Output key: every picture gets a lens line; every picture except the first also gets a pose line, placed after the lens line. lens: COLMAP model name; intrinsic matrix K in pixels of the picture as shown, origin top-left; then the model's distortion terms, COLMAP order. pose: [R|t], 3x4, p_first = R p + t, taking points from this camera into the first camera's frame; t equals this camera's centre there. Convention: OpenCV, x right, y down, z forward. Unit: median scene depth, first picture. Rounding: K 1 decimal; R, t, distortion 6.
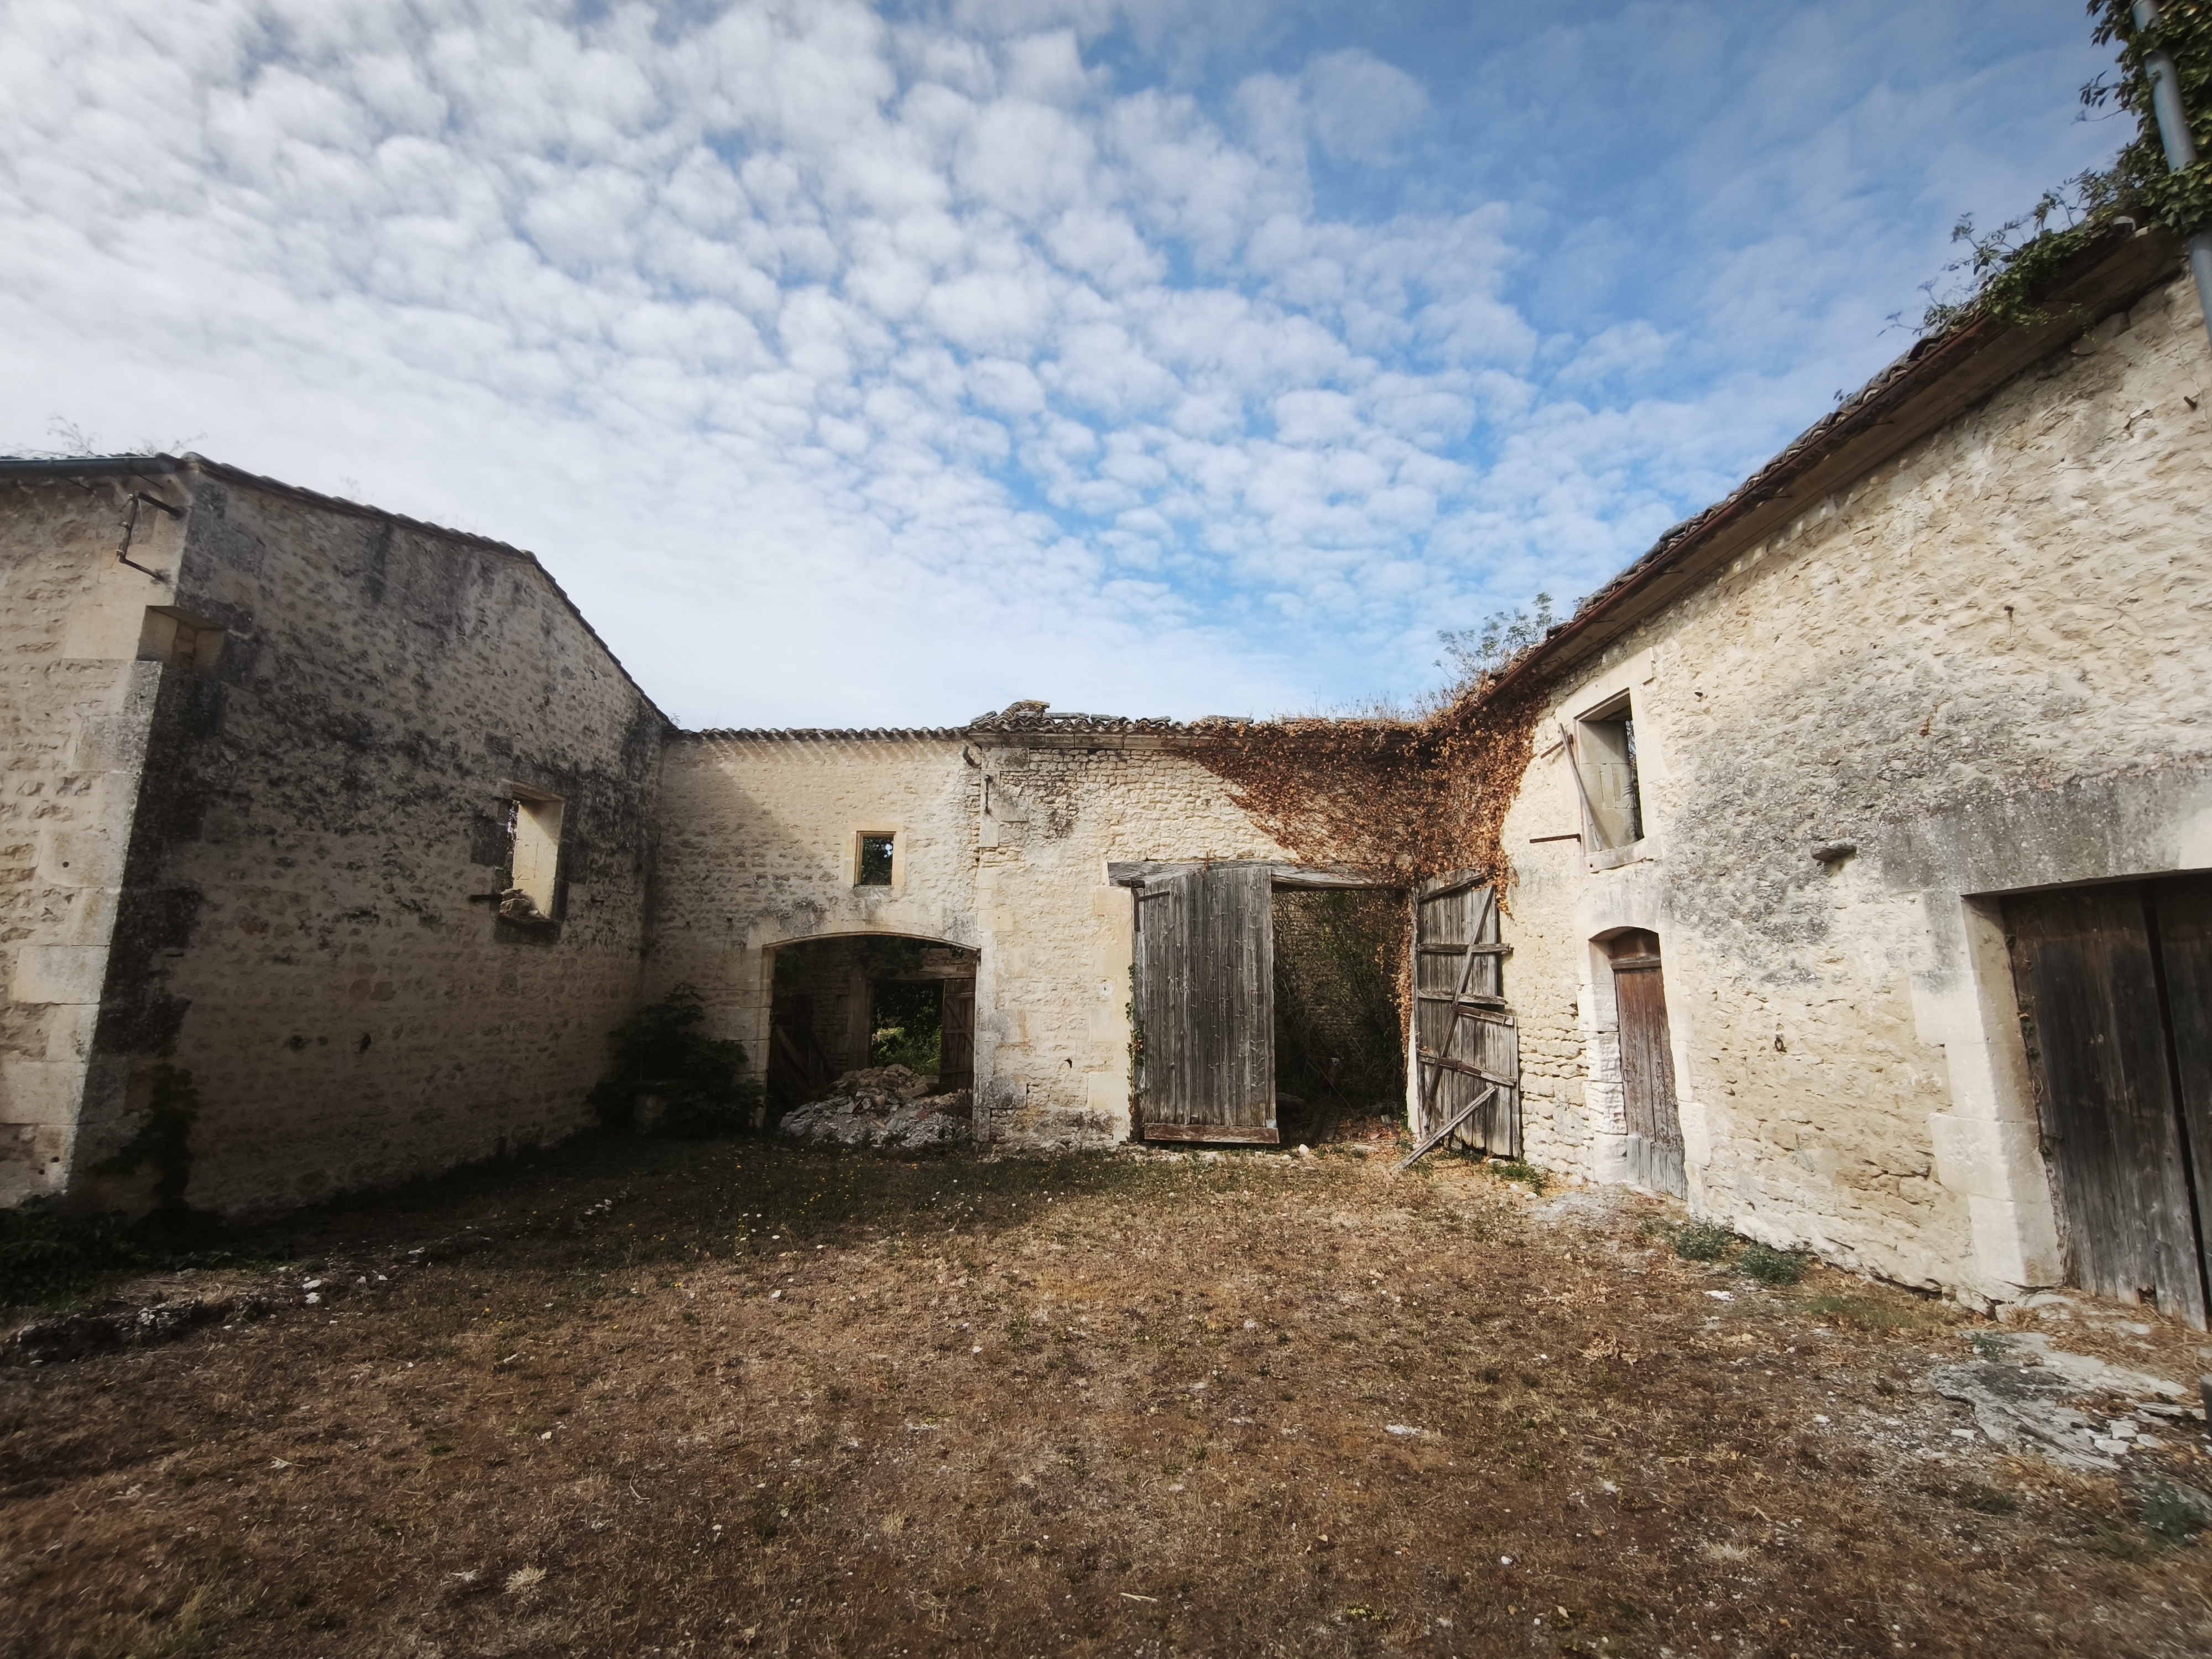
lens RADIAL K [[935.4, 0, 1113.7], [0, 935.4, 825.5], [0, 0, 1]] dist [0.001259, -0.000160]
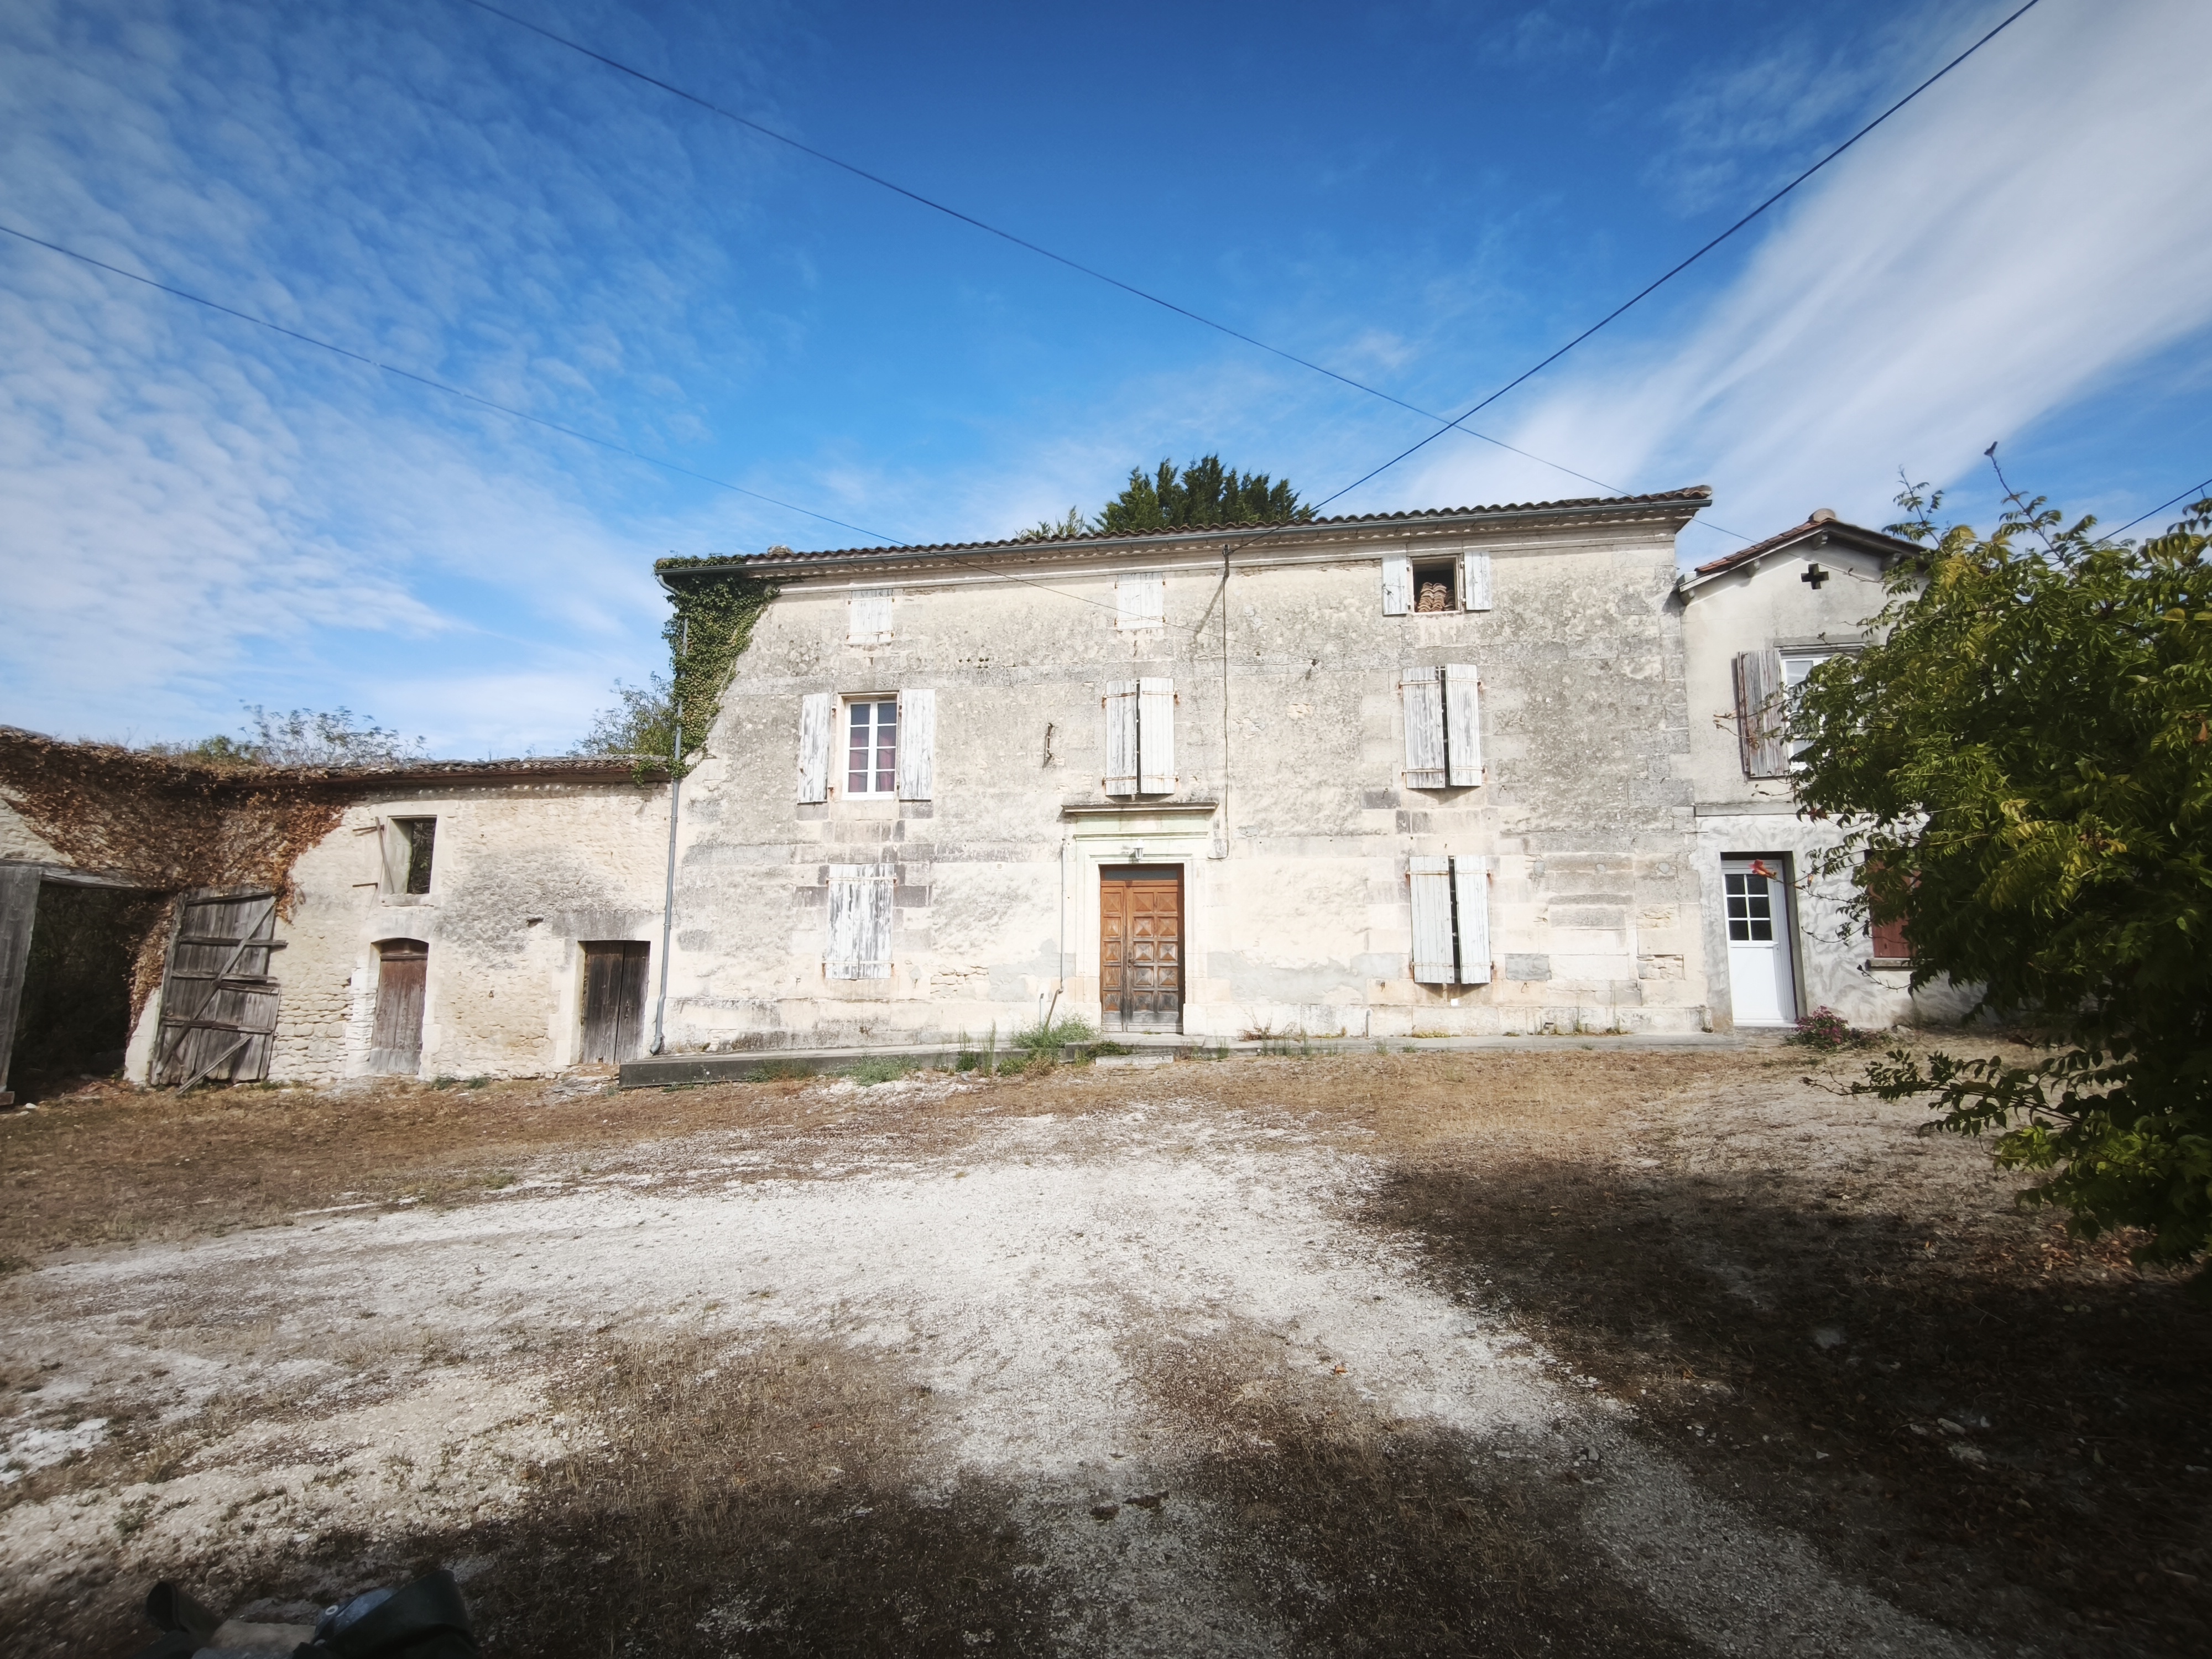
lens RADIAL K [[935.4, 0, 1113.7], [0, 935.4, 825.5], [0, 0, 1]] dist [0.001259, -0.000160]
pose [[0.181424, 0.122951, 0.975689, -1.158480], [-0.170394, 0.981077, -0.091946, -0.200888], [-0.968530, -0.149571, 0.198941, -0.796862]]
